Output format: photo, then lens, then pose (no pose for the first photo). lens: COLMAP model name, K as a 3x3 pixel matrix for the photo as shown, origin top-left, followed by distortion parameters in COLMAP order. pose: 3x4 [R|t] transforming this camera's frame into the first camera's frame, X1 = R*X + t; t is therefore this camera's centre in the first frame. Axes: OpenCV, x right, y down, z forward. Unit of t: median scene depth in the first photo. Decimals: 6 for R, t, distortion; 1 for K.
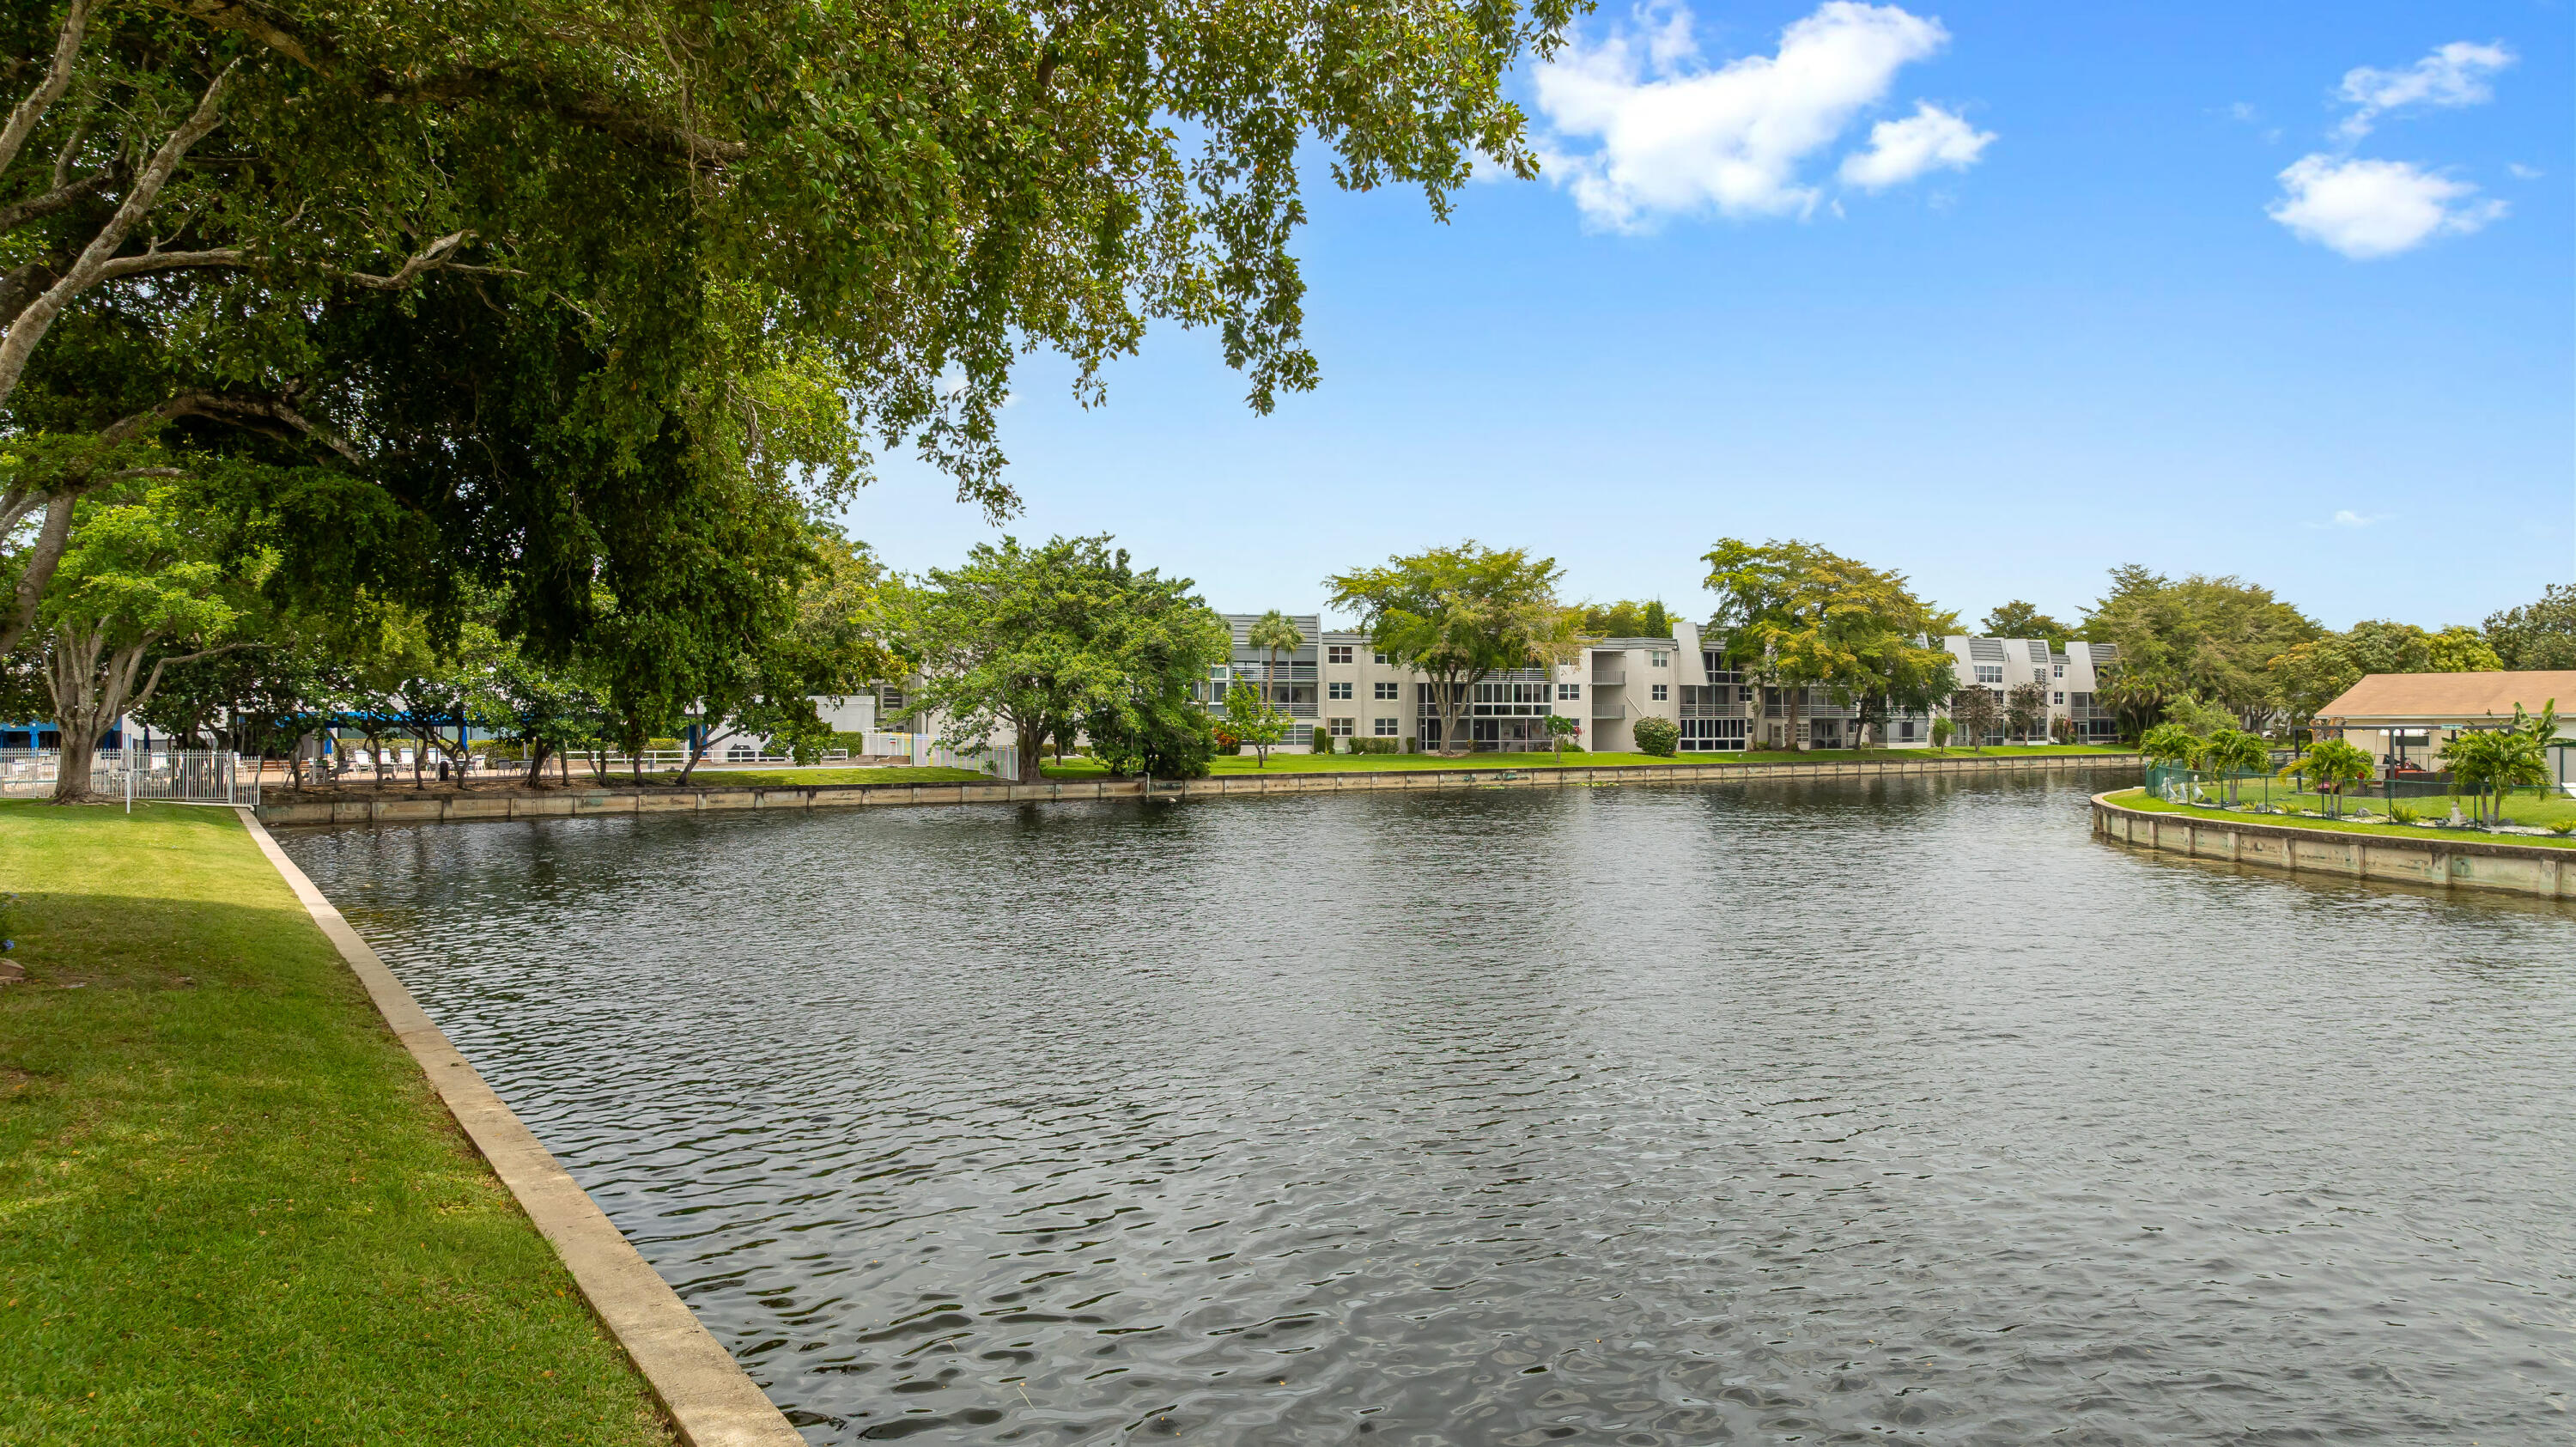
lens RADIAL K [[1815.8, 0, 1288.0], [0, 1815.8, 723.5], [0, 0, 1]] dist [-0.034711, 0.064223]
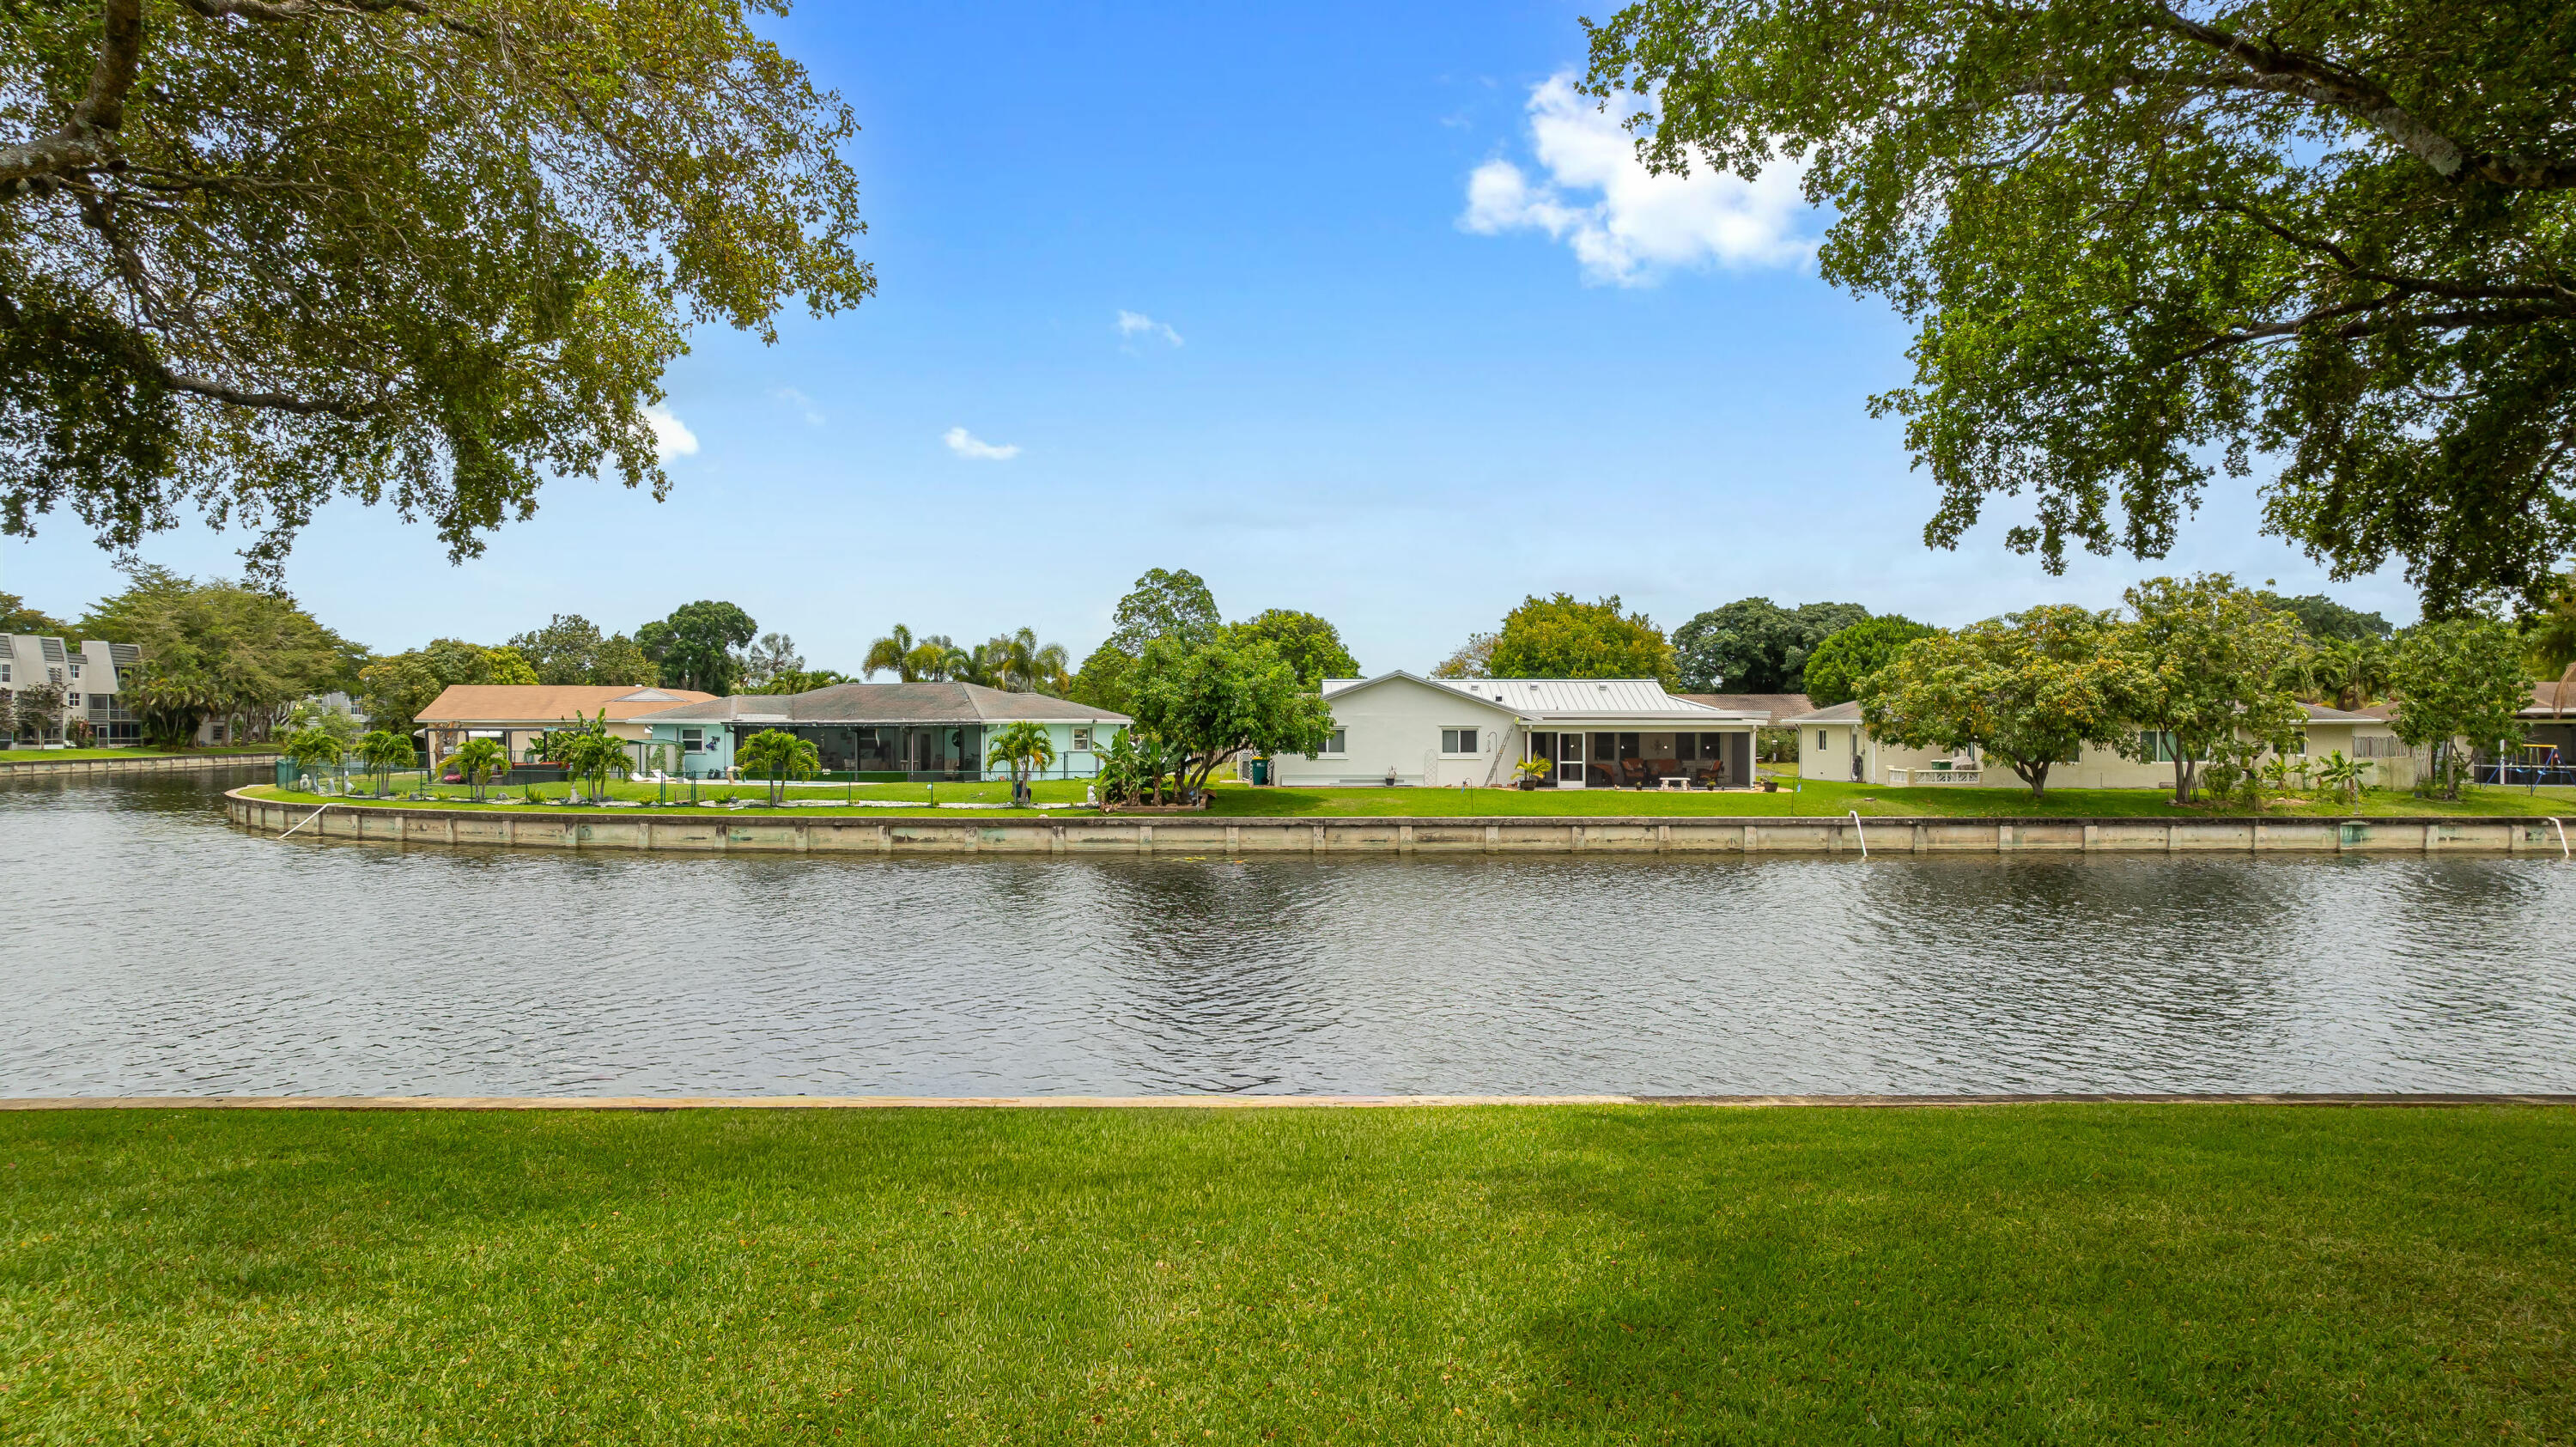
lens RADIAL K [[1815.8, 0, 1288.0], [0, 1815.8, 723.5], [0, 0, 1]] dist [-0.034711, 0.064223]
pose [[0.515320, 0.002476, 0.856994, -0.125488], [-0.000986, 0.999997, -0.002296, 0.000247], [-0.856997, 0.000338, 0.515321, -0.076623]]
